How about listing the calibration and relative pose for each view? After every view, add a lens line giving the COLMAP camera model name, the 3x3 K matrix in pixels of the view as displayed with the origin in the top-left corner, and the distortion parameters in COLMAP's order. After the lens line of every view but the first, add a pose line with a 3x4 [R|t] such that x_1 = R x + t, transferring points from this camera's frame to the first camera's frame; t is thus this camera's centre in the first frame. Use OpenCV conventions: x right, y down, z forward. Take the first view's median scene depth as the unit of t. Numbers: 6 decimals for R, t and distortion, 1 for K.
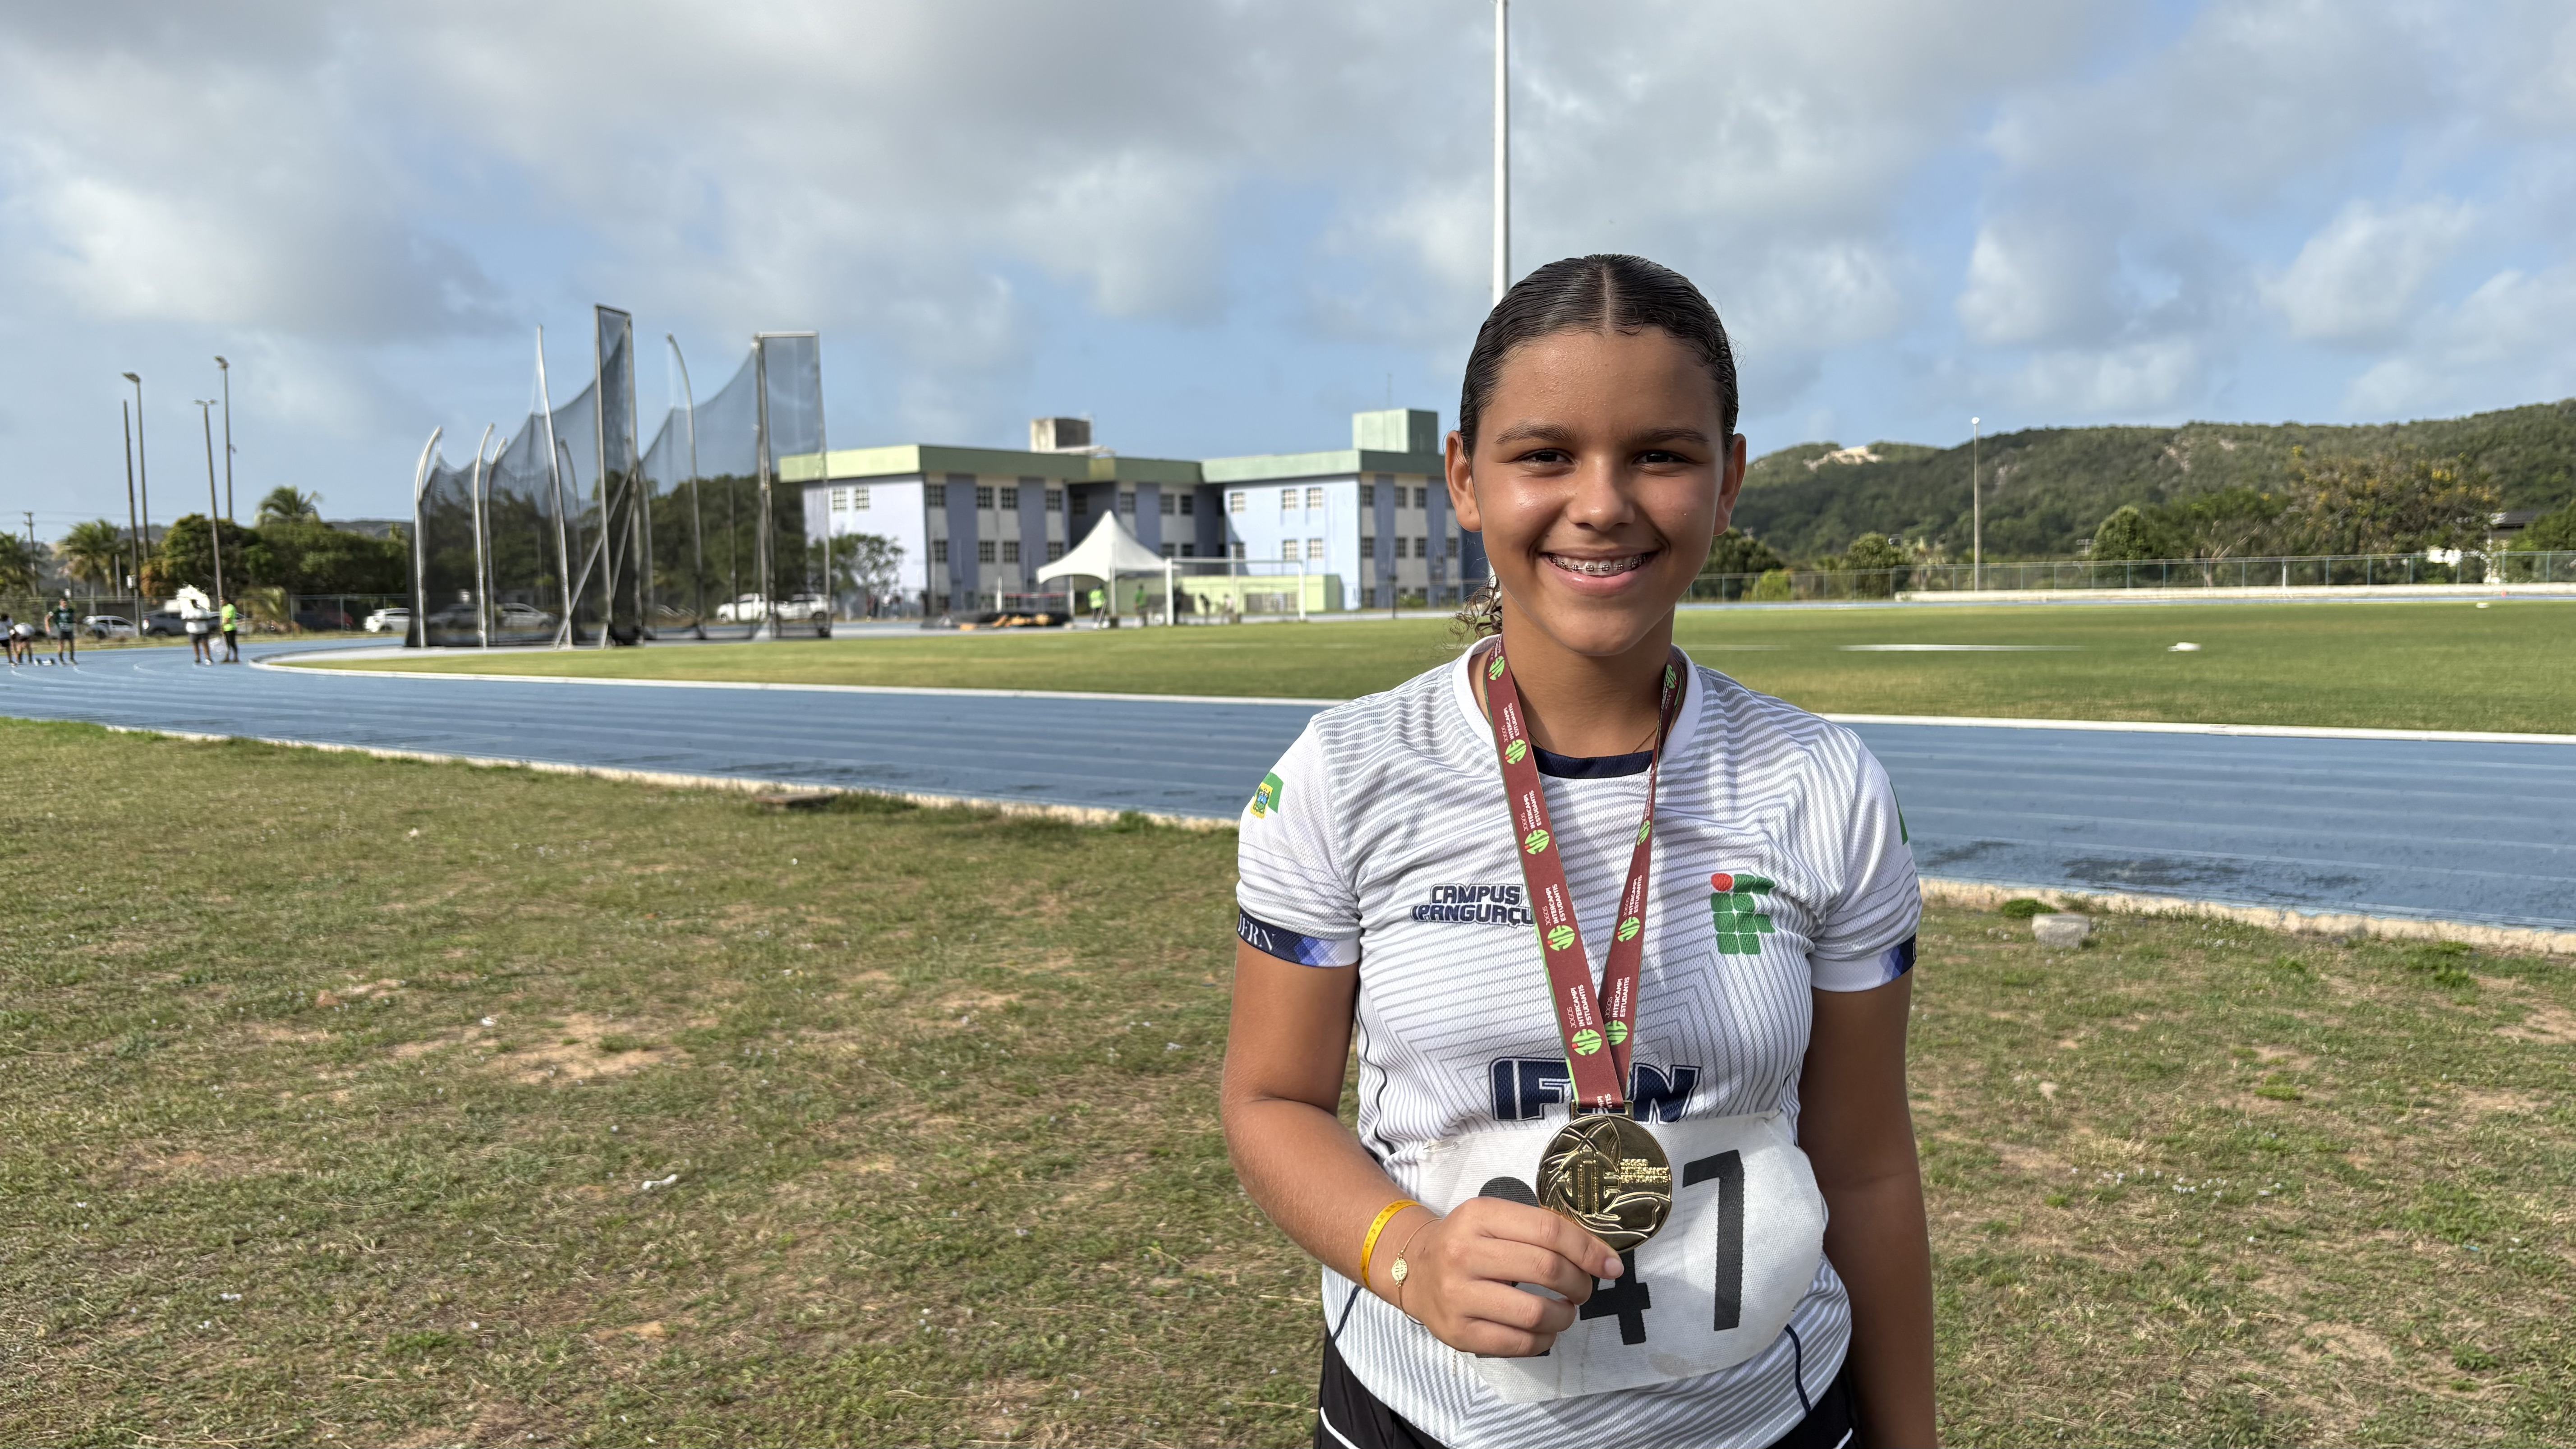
lens RADIAL K [[1973.0, 0, 1303.5], [0, 1973.0, 737.1], [0, 0, 1]] dist [0.036459, -0.022803]
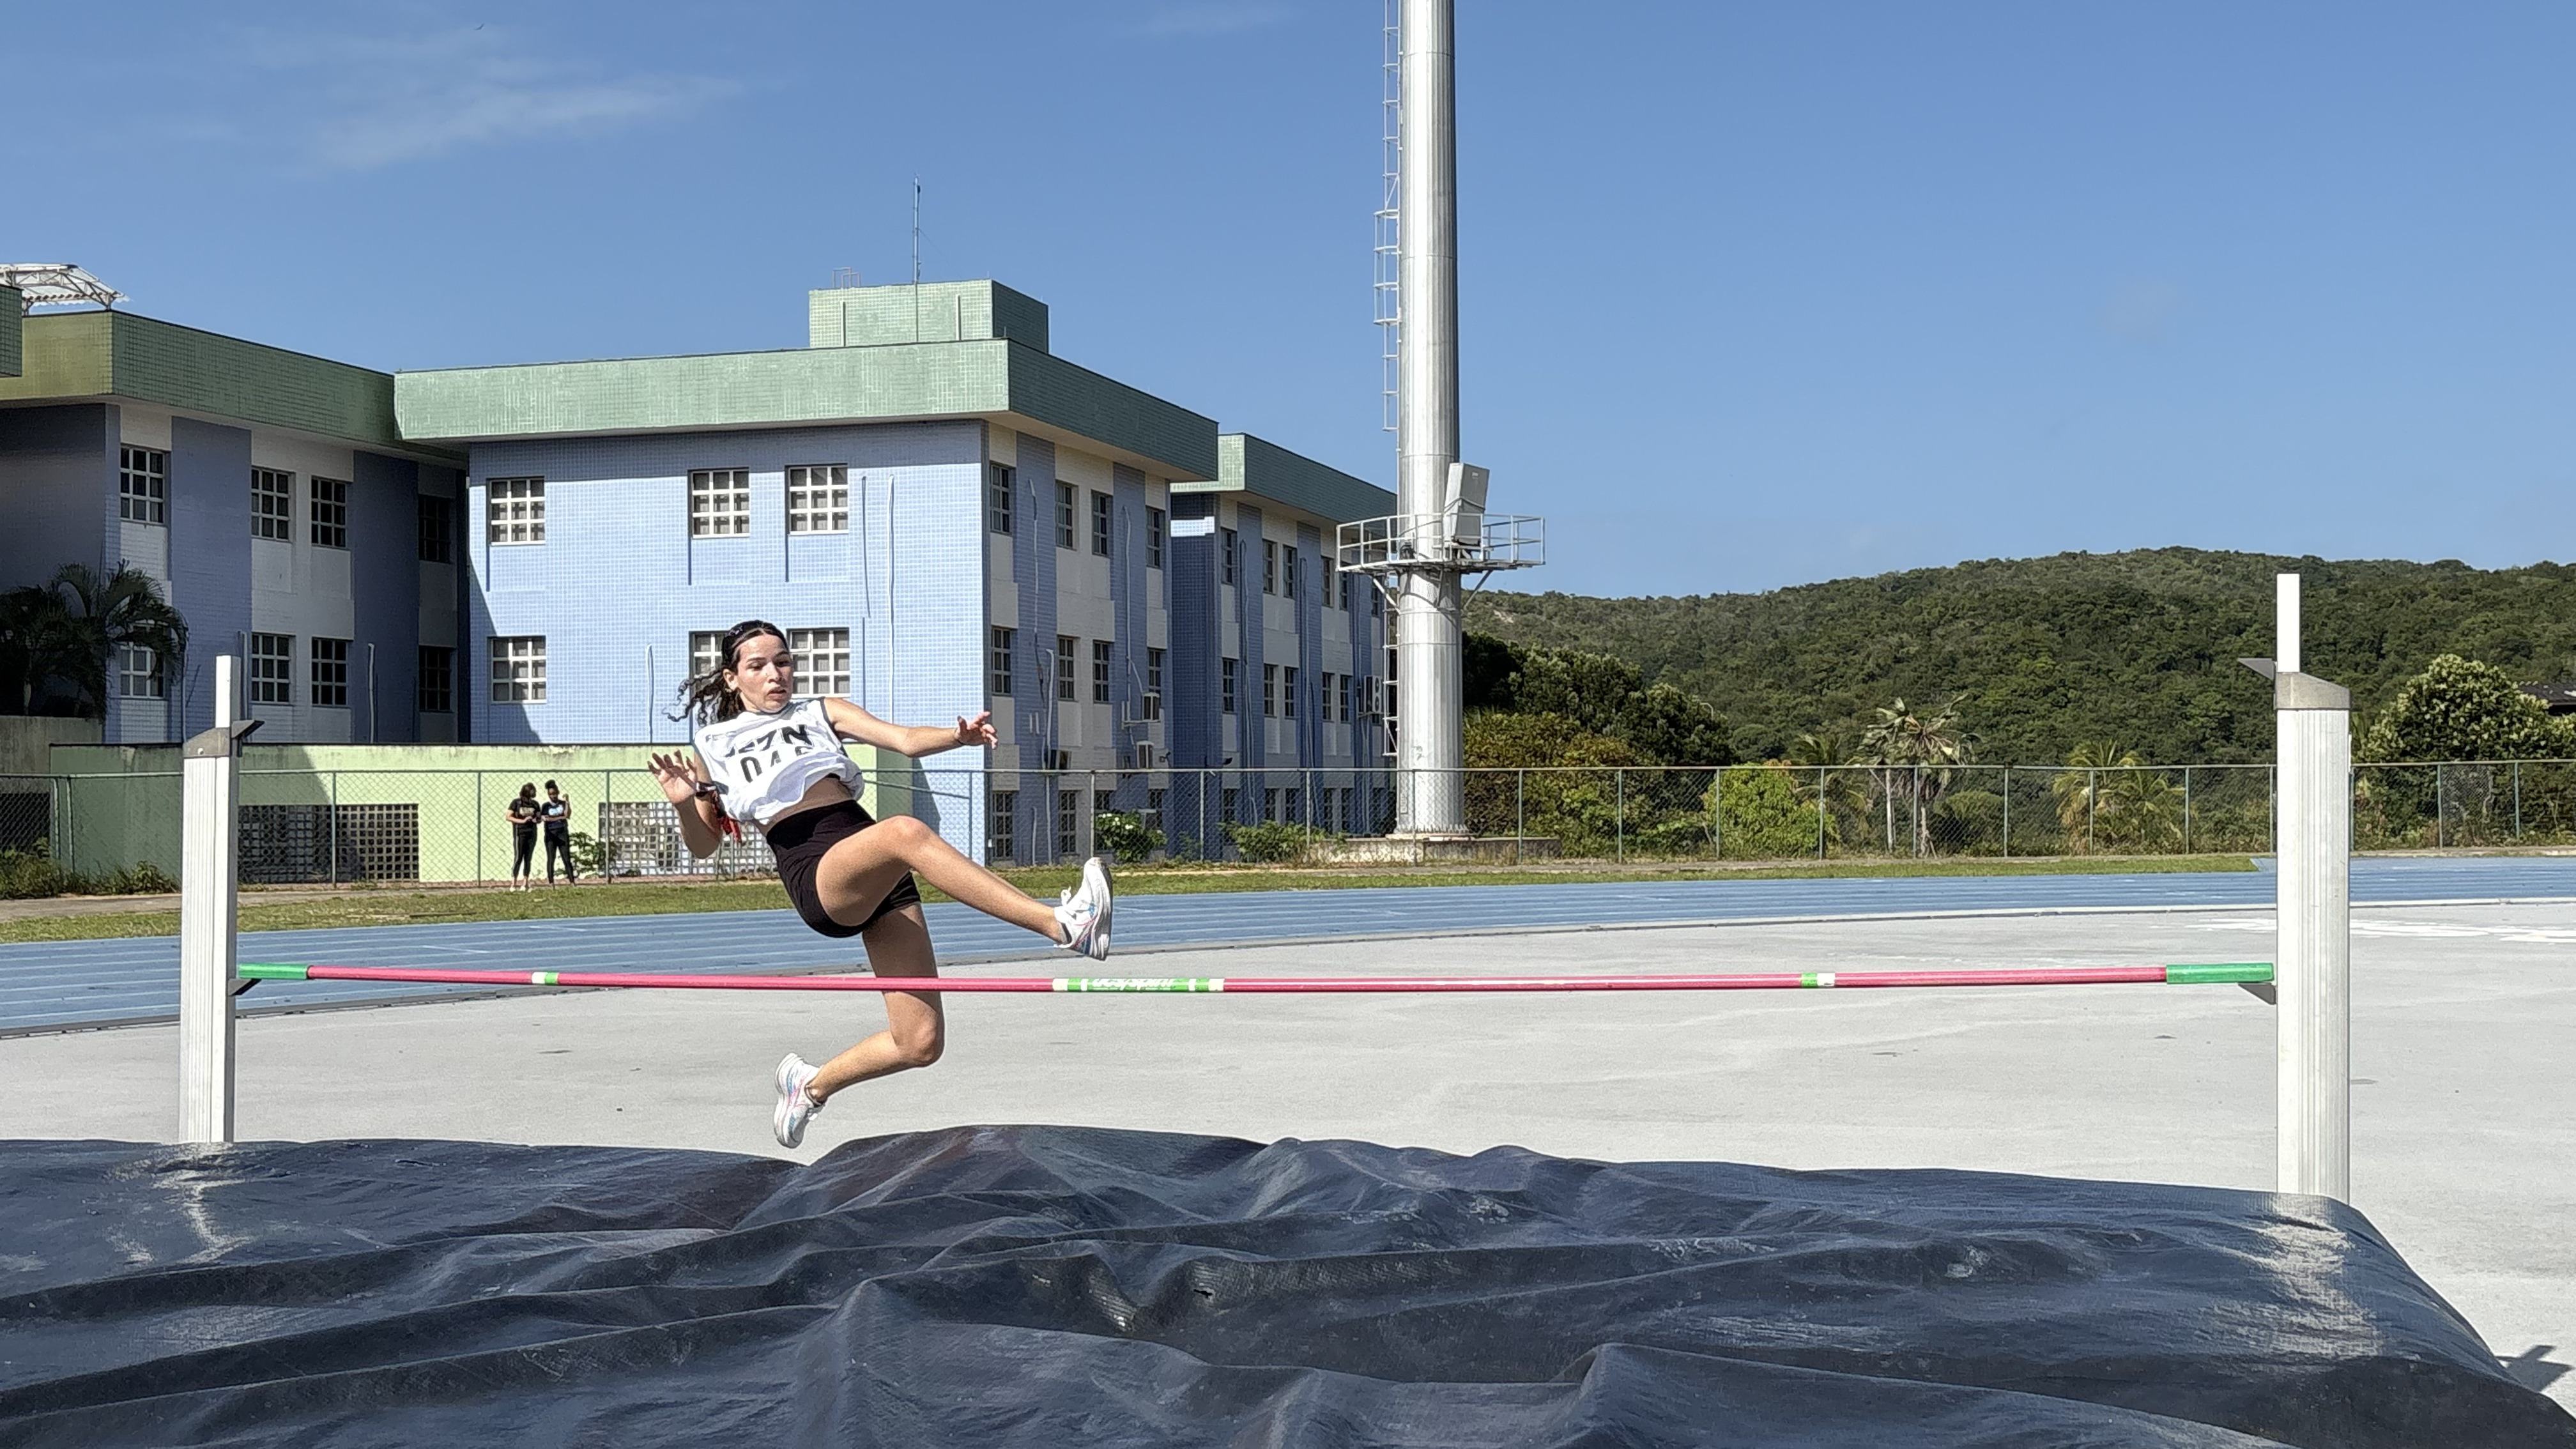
lens RADIAL K [[2851.0, 0, 1327.1], [0, 2851.0, 775.9], [0, 0, 1]] dist [0.052653, 0.000000]
pose [[0.912923, 0.011453, 0.407970, -0.102928], [0.023890, 0.996393, -0.081430, -0.039332], [-0.407431, 0.084086, 0.909357, 0.557335]]
